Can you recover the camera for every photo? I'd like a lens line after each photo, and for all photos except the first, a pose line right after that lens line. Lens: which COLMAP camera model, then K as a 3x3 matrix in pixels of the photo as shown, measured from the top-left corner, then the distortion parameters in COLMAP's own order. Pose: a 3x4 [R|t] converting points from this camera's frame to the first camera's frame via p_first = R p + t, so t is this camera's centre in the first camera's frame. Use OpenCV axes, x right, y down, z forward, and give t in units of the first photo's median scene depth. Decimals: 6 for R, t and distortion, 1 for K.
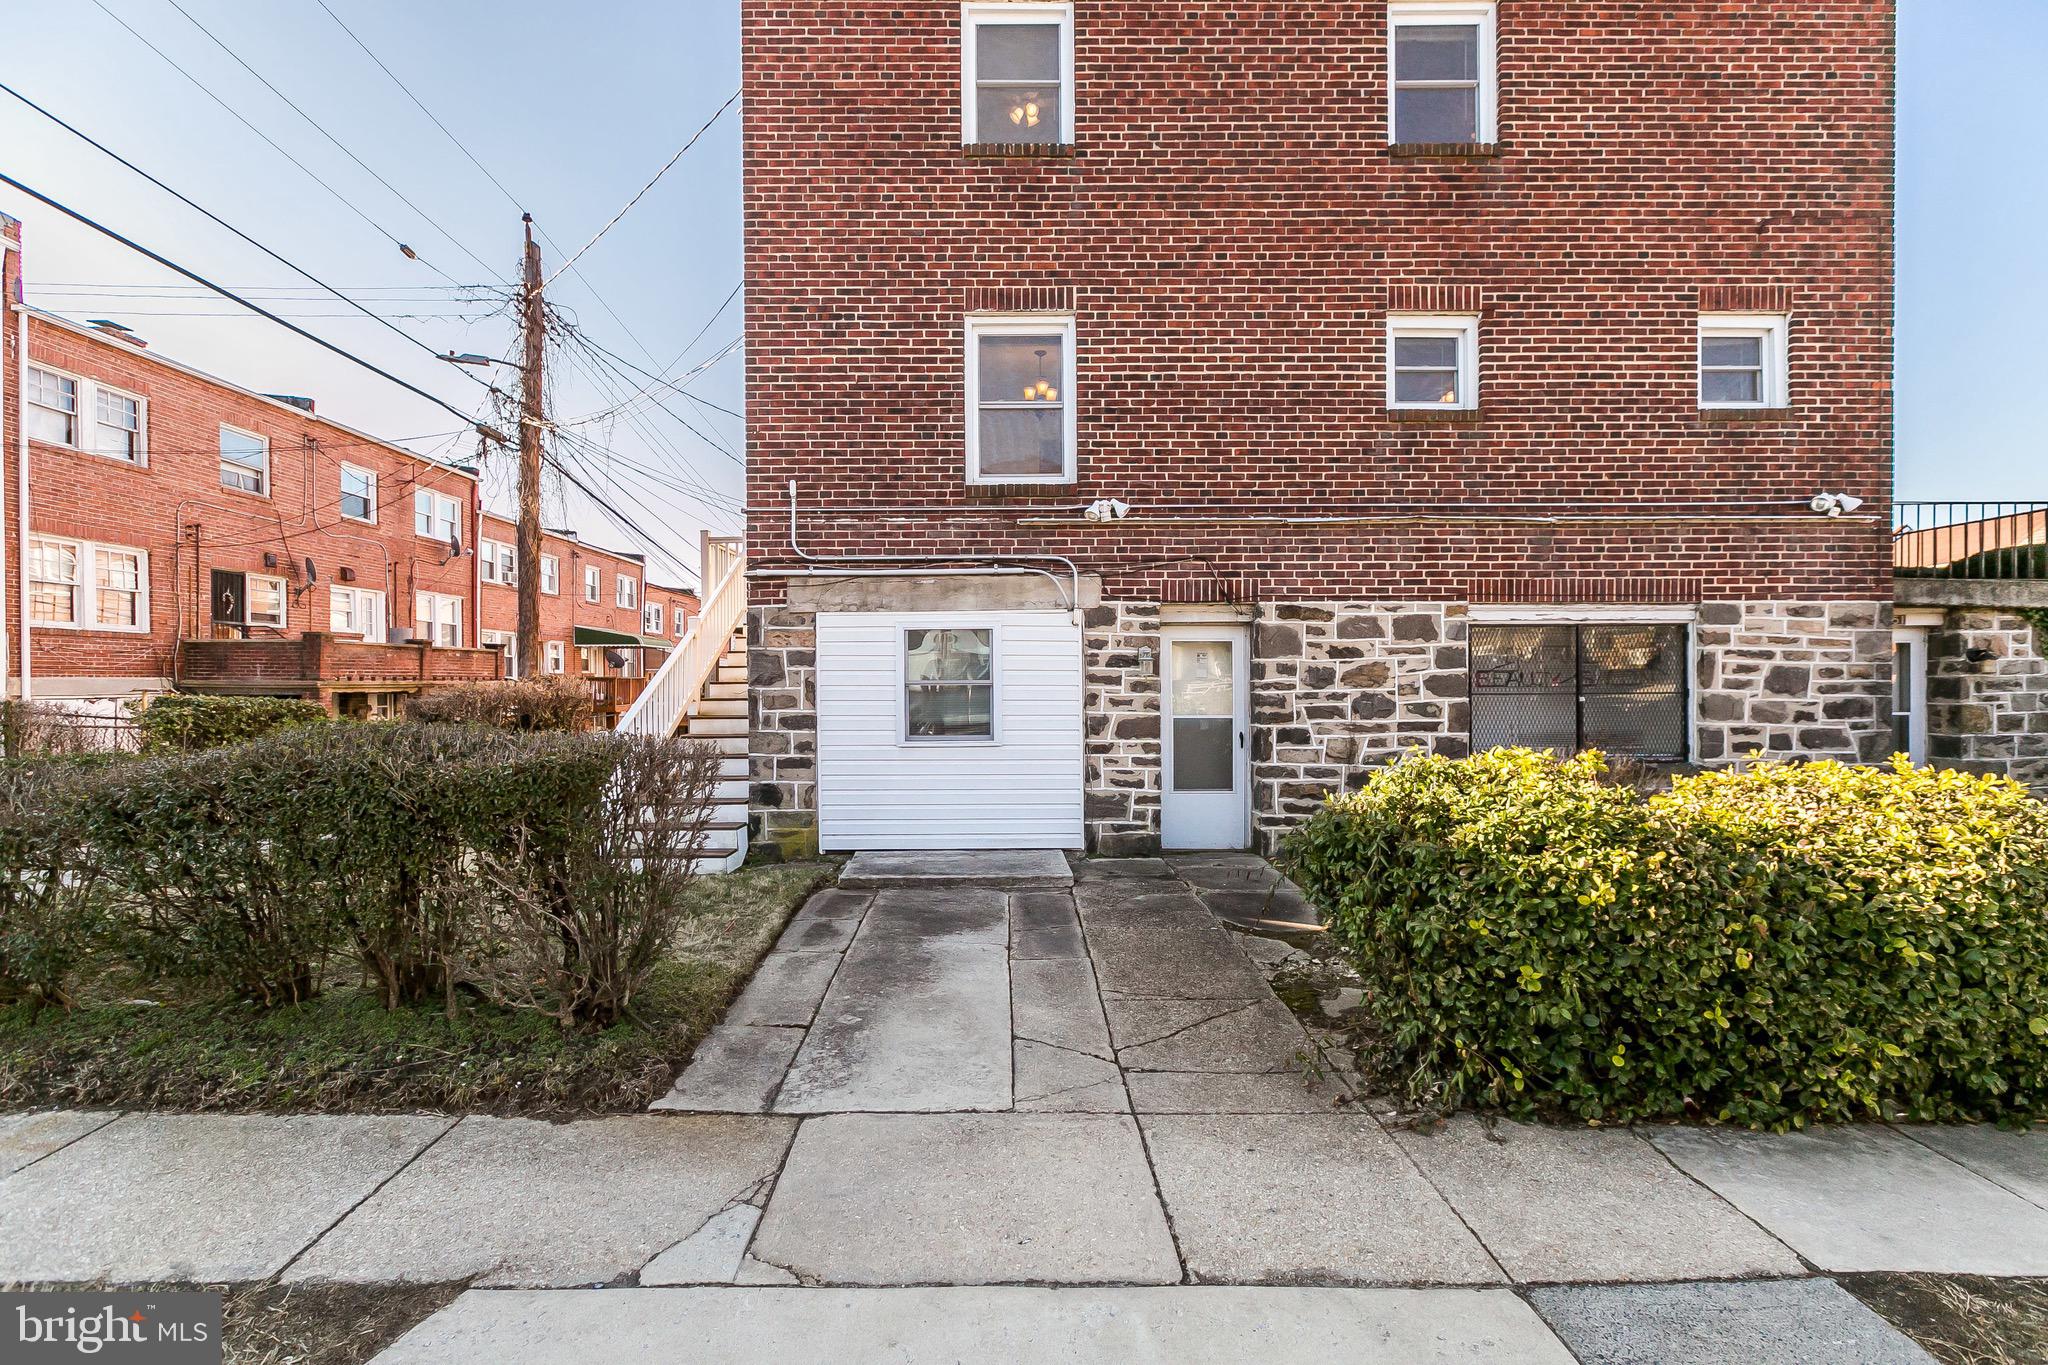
lens RADIAL K [[922.9, 0, 1030.2], [0, 922.9, 685.6], [0, 0, 1]] dist [-0.000503, 0.000897]
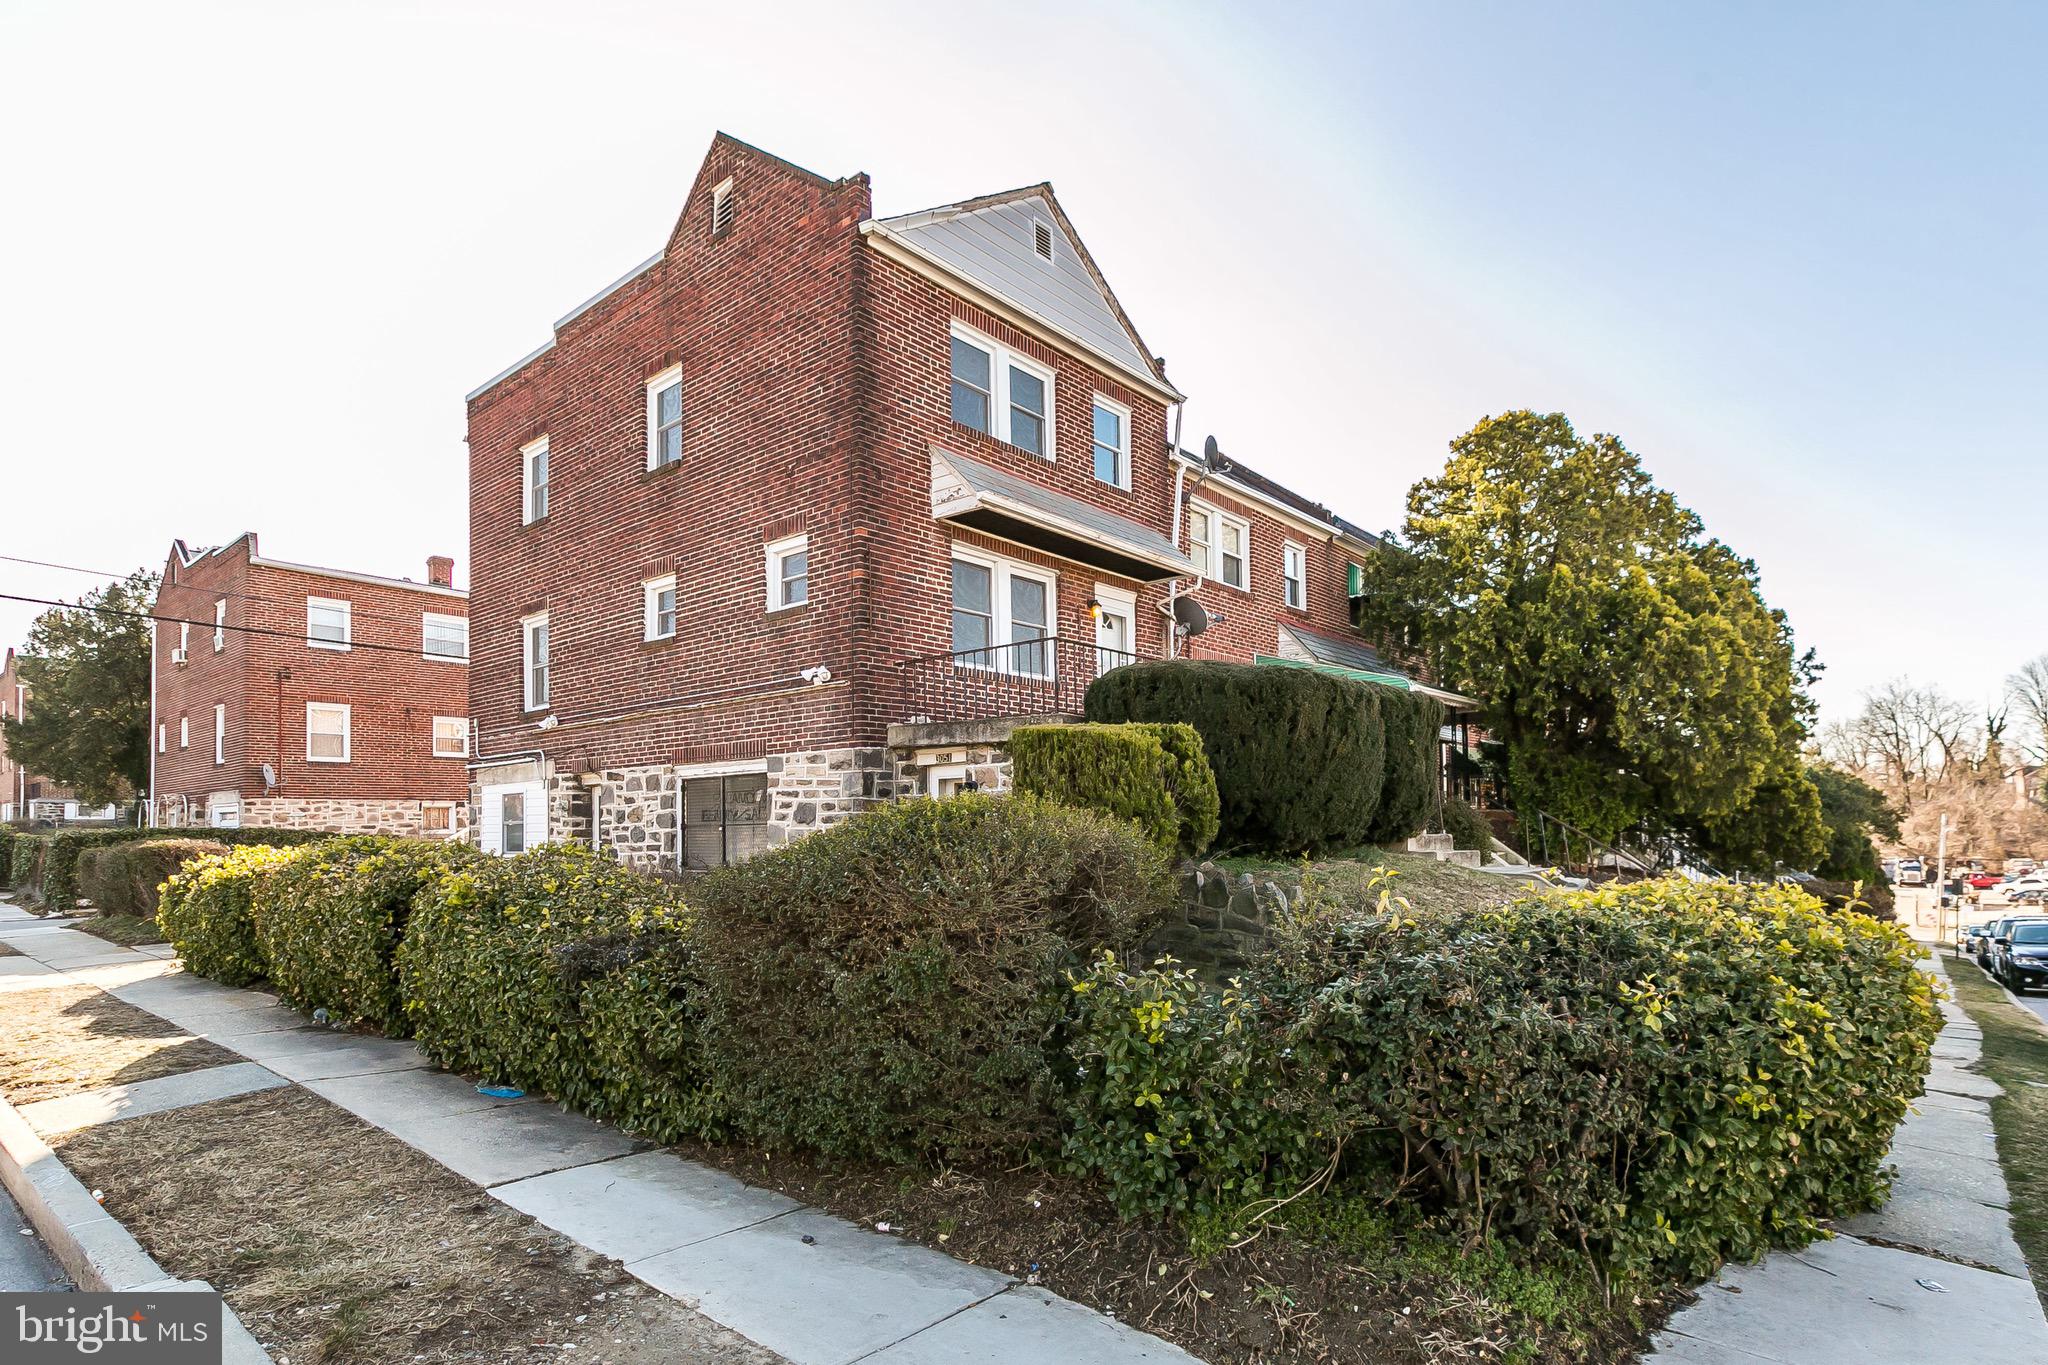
lens RADIAL K [[1042.2, 0, 1019.0], [0, 1042.2, 793.9], [0, 0, 1]] dist [0.001555, 0.000340]
pose [[0.757709, -0.029127, -0.651943, 2.001893], [0.007949, 0.999341, -0.035410, 0.021053], [0.652544, 0.021649, 0.757441, 0.089117]]
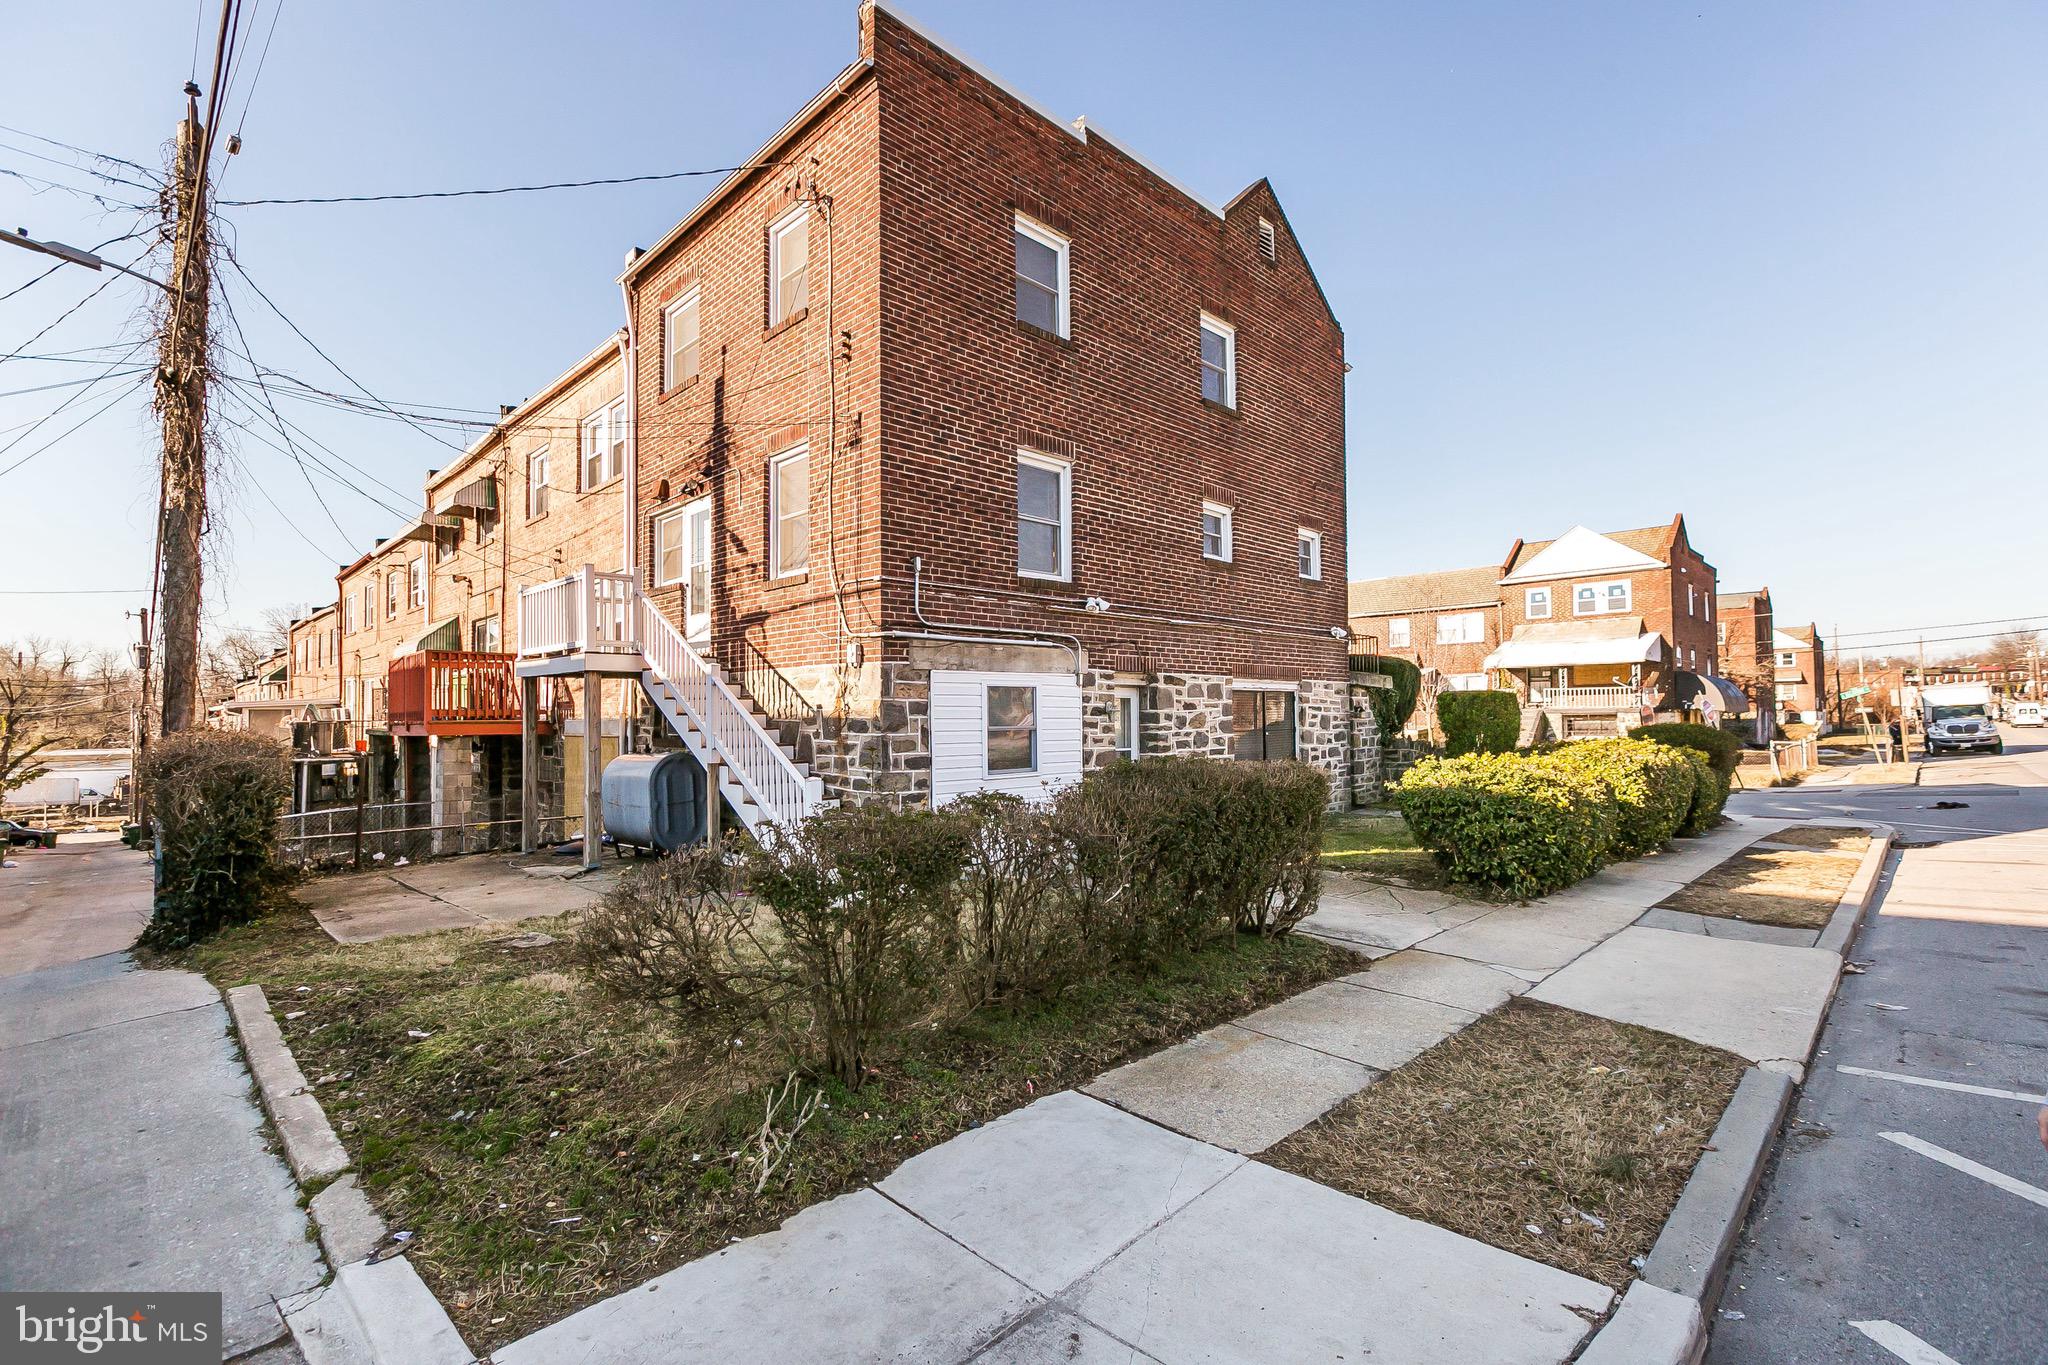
lens RADIAL K [[929.7, 0, 1028.6], [0, 929.7, 686.6], [0, 0, 1]] dist [0.000066, 0.000081]
pose [[0.708403, 0.021567, 0.705478, -0.981927], [0.008835, 0.999184, -0.039418, -0.009241], [-0.705753, 0.034157, 0.707635, 0.065396]]
